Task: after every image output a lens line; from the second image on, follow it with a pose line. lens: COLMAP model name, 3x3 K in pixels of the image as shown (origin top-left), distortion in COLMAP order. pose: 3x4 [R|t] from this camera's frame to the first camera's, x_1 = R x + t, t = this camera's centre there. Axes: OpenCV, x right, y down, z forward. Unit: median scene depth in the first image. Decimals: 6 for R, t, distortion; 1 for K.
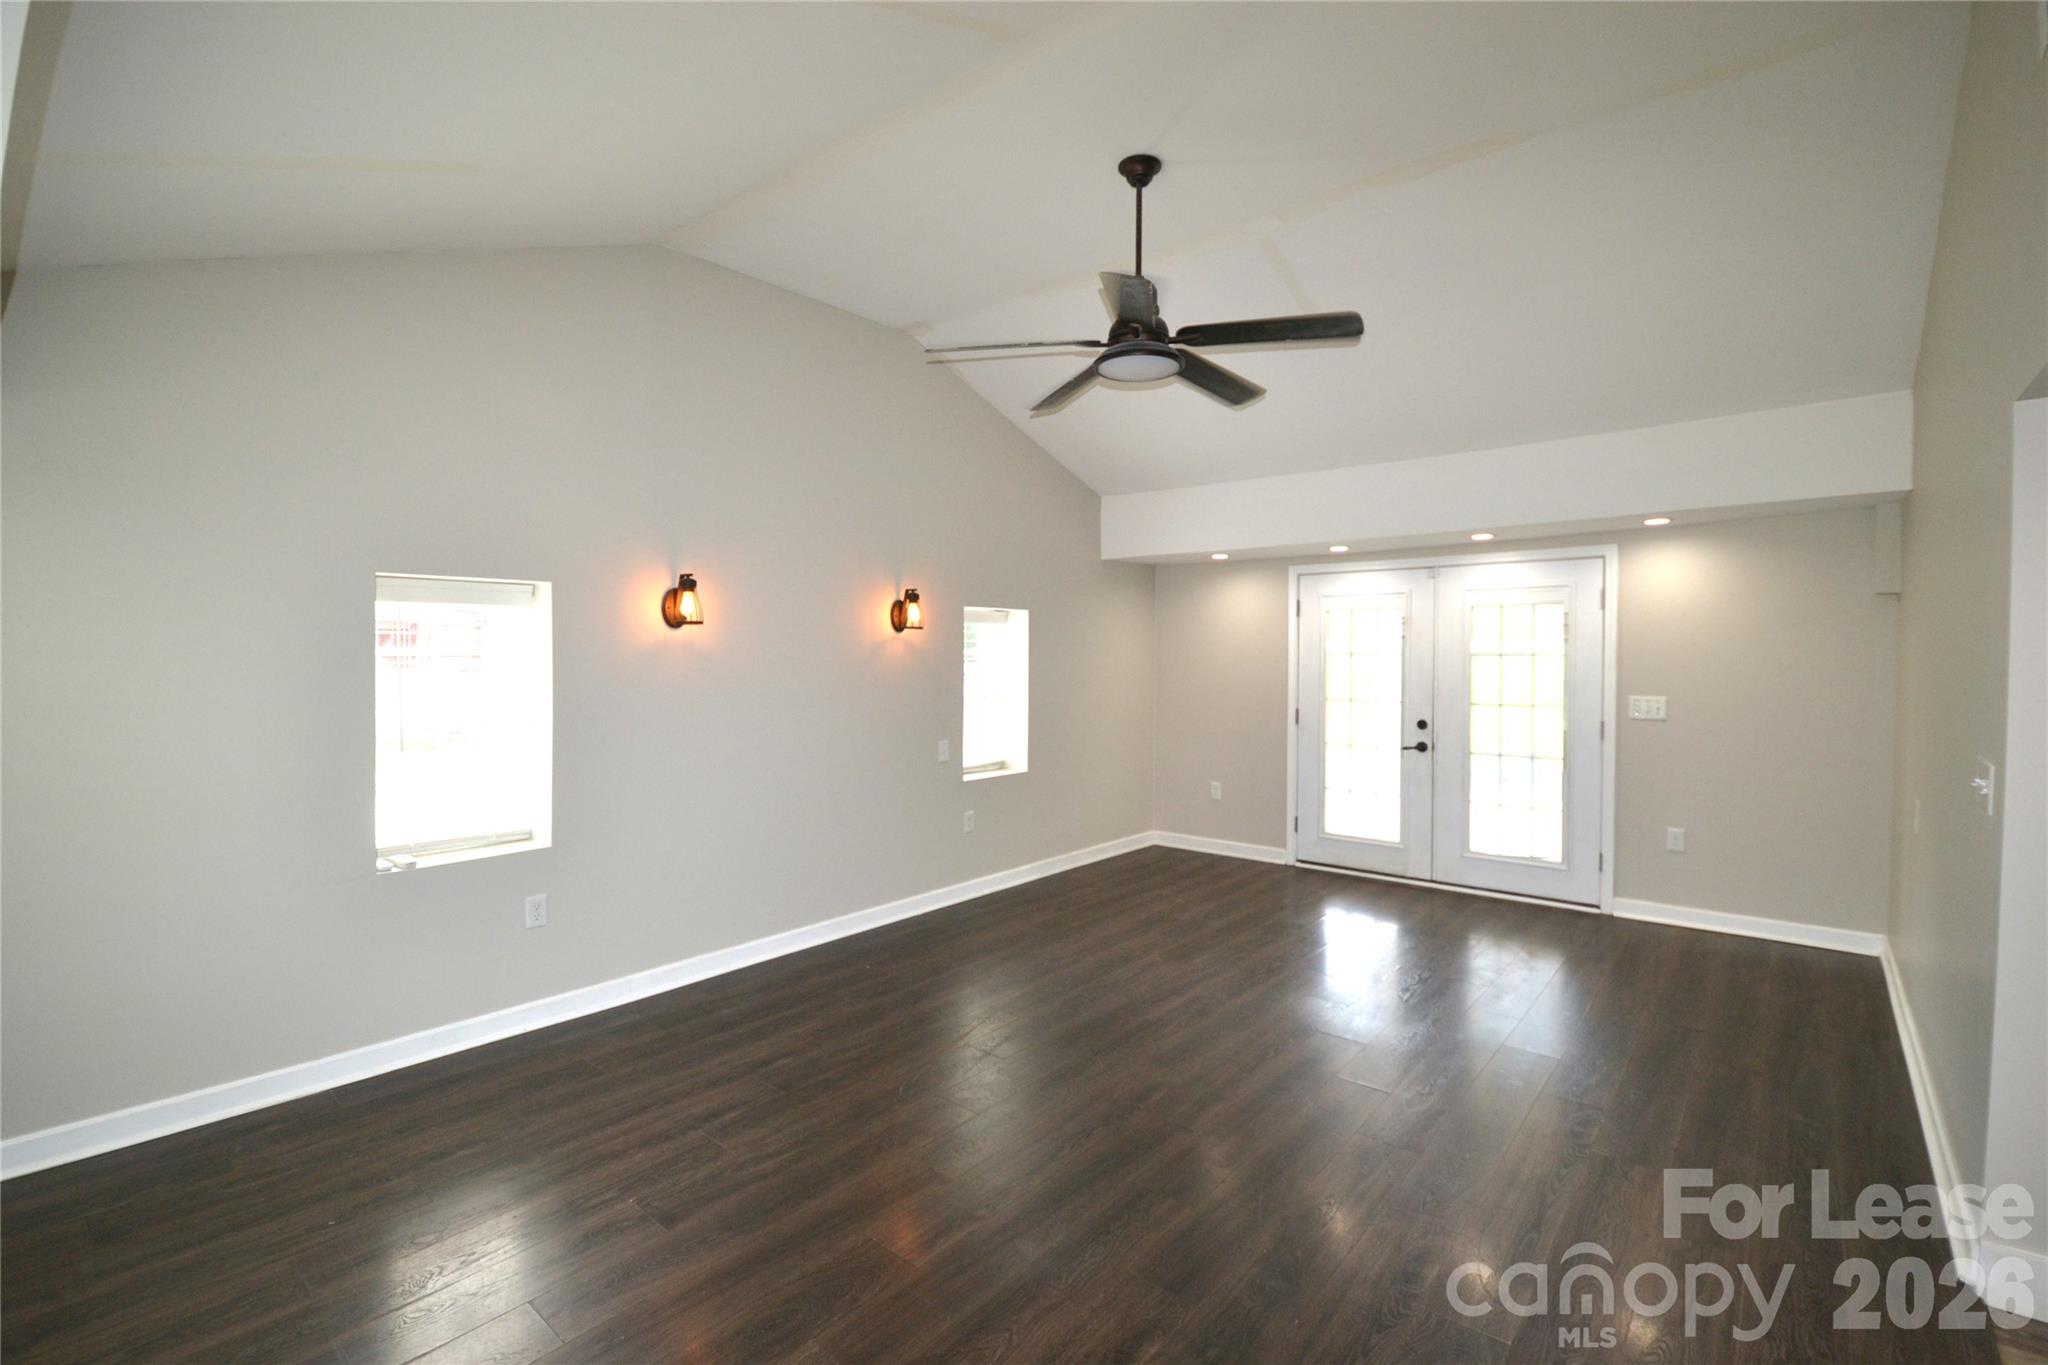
lens RADIAL K [[915.8, 0, 1030.6], [0, 915.8, 662.6], [0, 0, 1]] dist [0.031159, -0.029610]
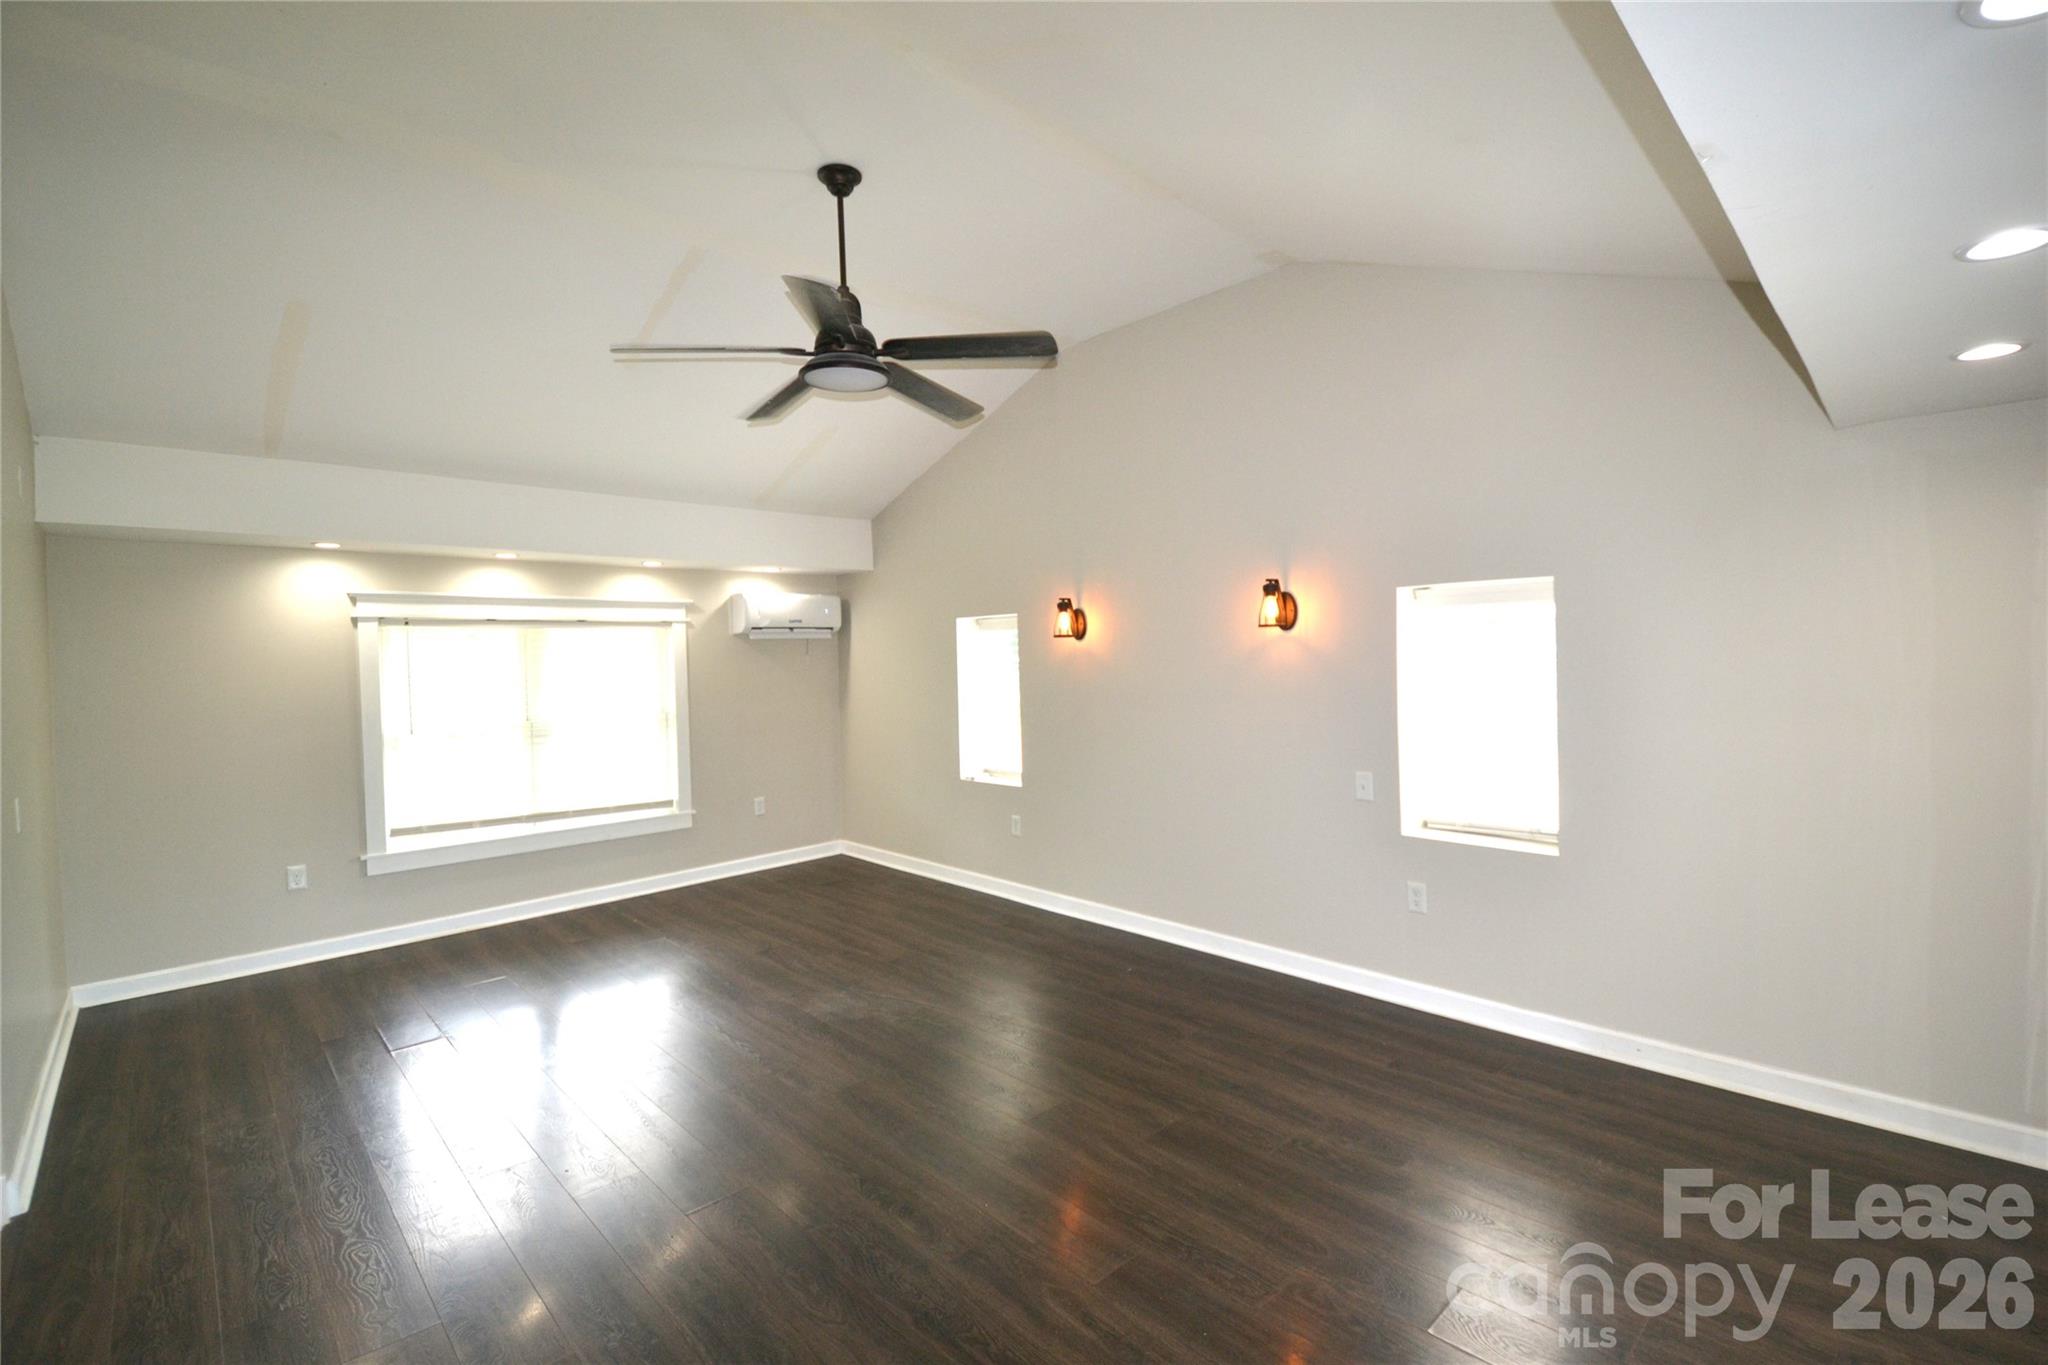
lens RADIAL K [[915.8, 0, 1030.6], [0, 915.8, 662.6], [0, 0, 1]] dist [0.031159, -0.029610]
pose [[-0.117951, 0.003356, -0.993014, 0.653704], [0.005779, 0.999980, 0.002693, -0.006053], [0.993003, -0.005421, -0.117968, 0.795176]]
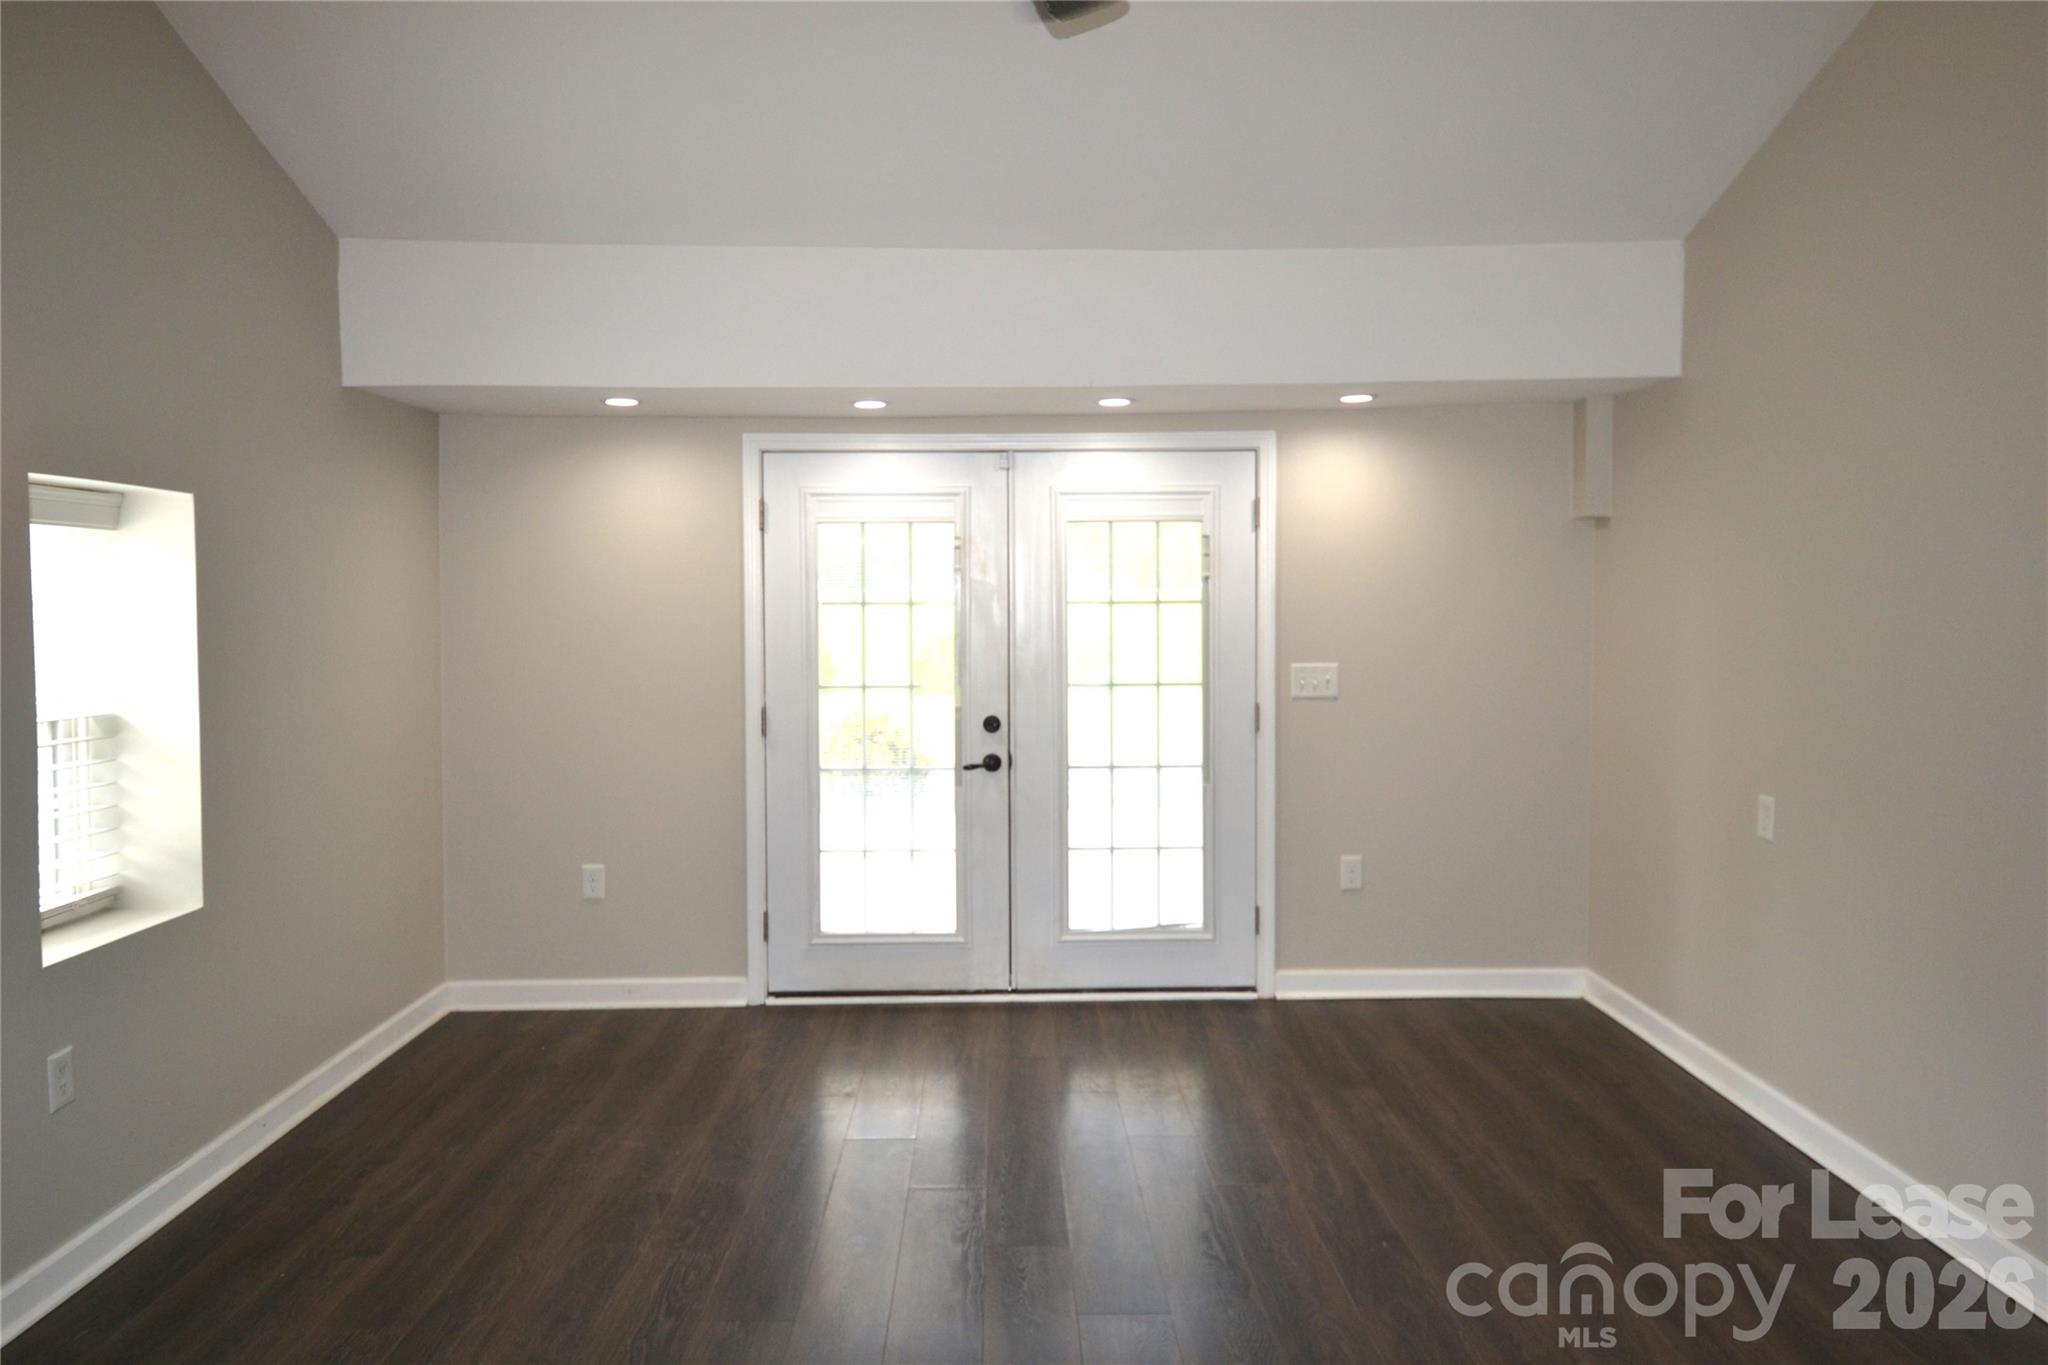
lens RADIAL K [[1428.7, 0, 1026.6], [0, 1428.7, 658.7], [0, 0, 1]] dist [0.032848, -0.000332]
pose [[0.750521, -0.031984, 0.660072, -0.155502], [0.011609, 0.999312, 0.035222, -0.005187], [-0.660745, -0.018772, 0.750376, 0.331100]]
